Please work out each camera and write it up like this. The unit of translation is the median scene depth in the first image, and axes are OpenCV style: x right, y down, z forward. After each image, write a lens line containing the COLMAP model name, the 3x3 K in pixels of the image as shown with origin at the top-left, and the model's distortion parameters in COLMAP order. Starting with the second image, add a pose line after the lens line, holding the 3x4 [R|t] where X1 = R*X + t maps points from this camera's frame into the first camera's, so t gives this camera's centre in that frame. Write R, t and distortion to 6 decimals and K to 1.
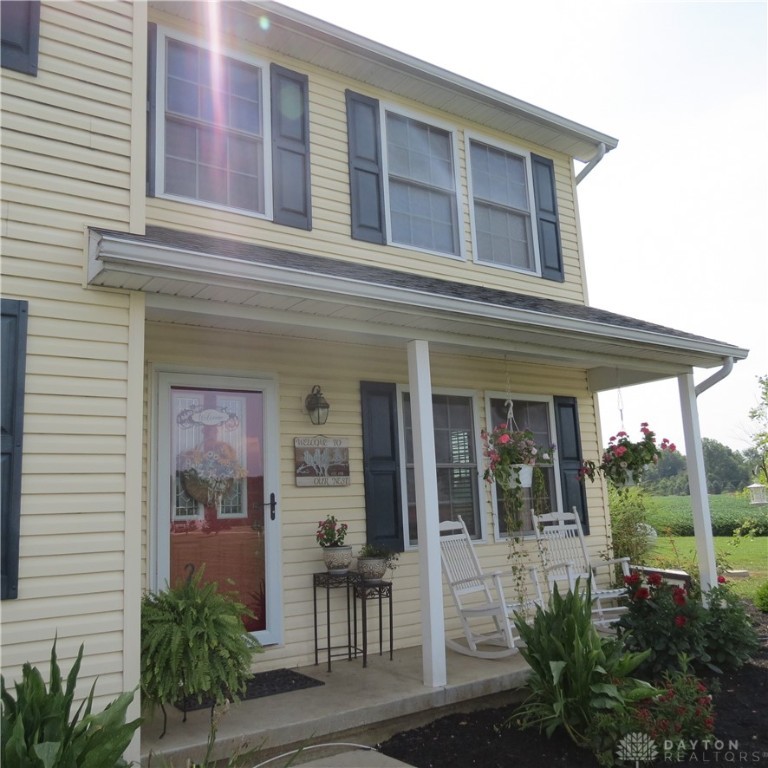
lens RADIAL K [[777.0, 0, 384.0], [0, 777.0, 384.0], [0, 0, 1]] dist [-0.000371, 0.002158]
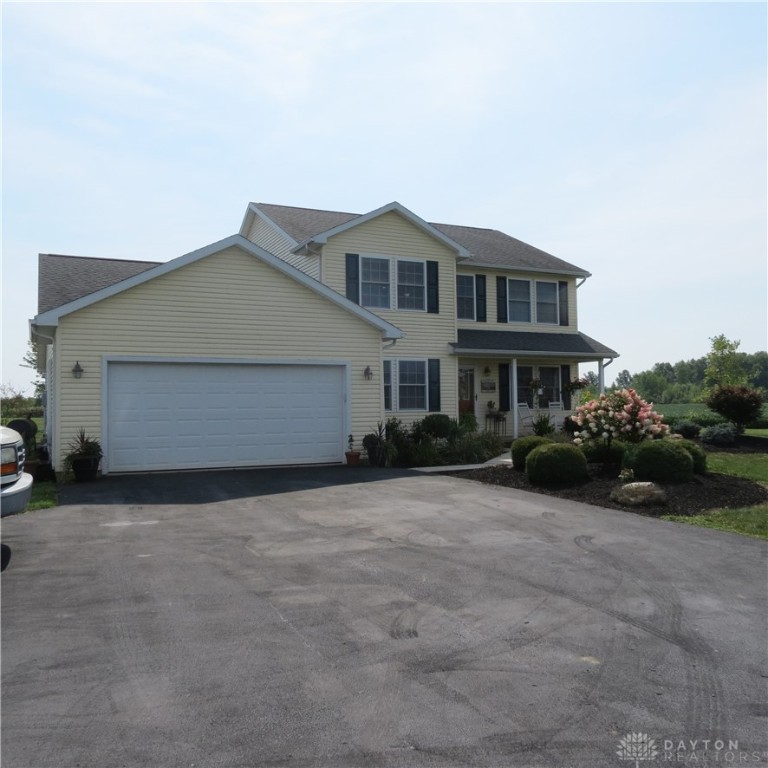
lens RADIAL K [[777.0, 0, 384.0], [0, 777.0, 384.0], [0, 0, 1]] dist [-0.000371, 0.002158]
pose [[0.986720, 0.027310, -0.160118, 0.021341], [-0.005906, 0.991145, 0.132651, -0.350631], [0.162323, -0.129944, 0.978144, -2.386903]]
